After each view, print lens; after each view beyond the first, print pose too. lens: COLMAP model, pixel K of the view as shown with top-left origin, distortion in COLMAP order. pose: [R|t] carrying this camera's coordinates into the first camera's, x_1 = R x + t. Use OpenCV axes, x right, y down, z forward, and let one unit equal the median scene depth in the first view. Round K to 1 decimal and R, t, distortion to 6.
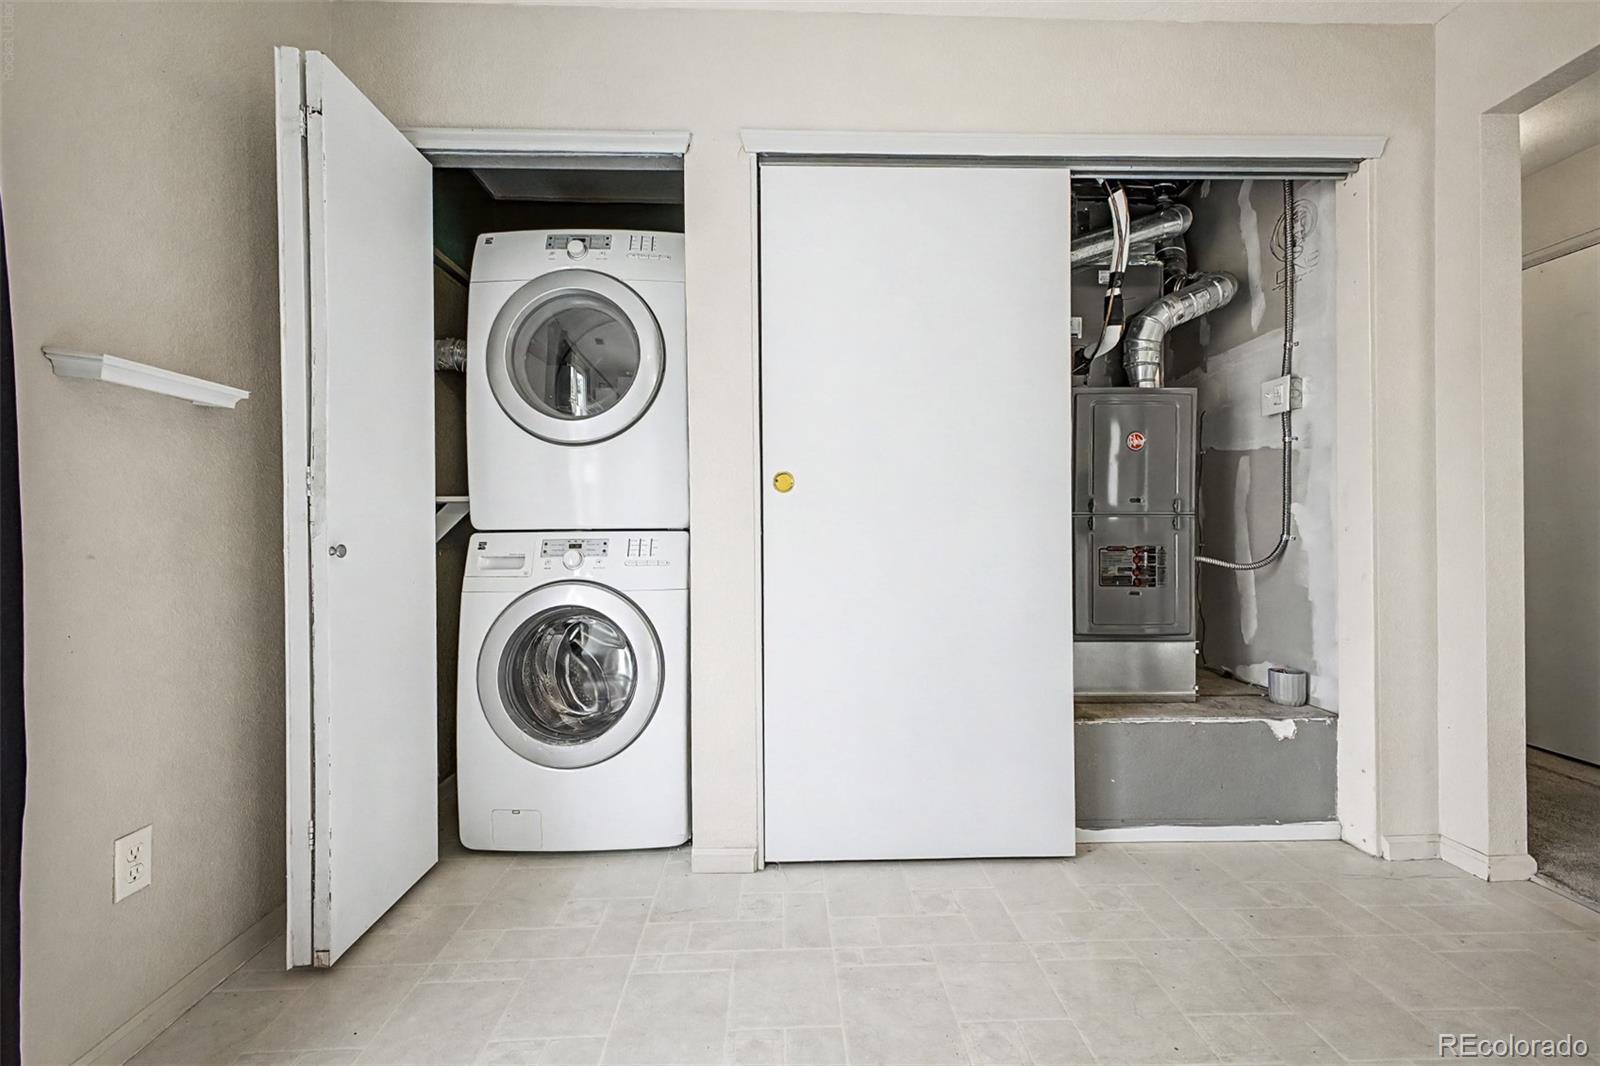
lens RADIAL K [[622.0, 0, 796.8], [0, 622.0, 534.4], [0, 0, 1]] dist [0.013666, -0.004061]
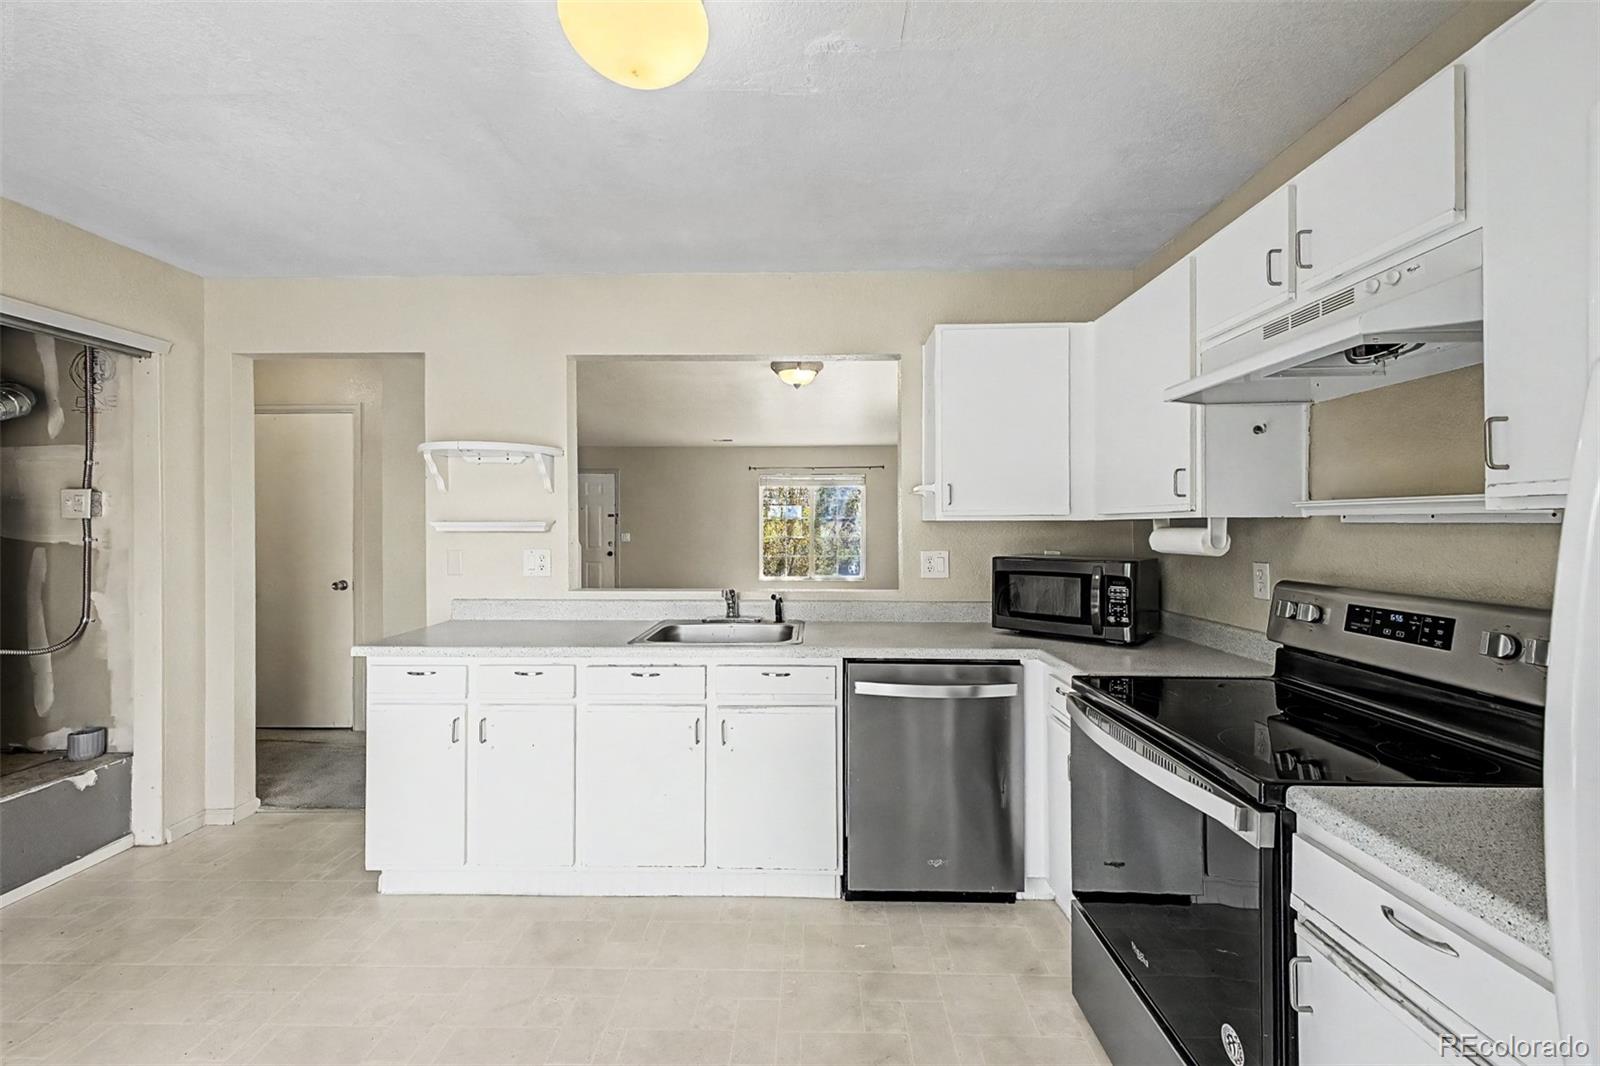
lens RADIAL K [[622.0, 0, 802.2], [0, 622.0, 530.0], [0, 0, 1]] dist [0.013666, -0.004061]
pose [[0.031394, 0.007232, 0.999481, -0.398577], [0.003840, 0.999966, -0.007356, -0.159243], [-0.999500, 0.004069, 0.031365, -0.430551]]
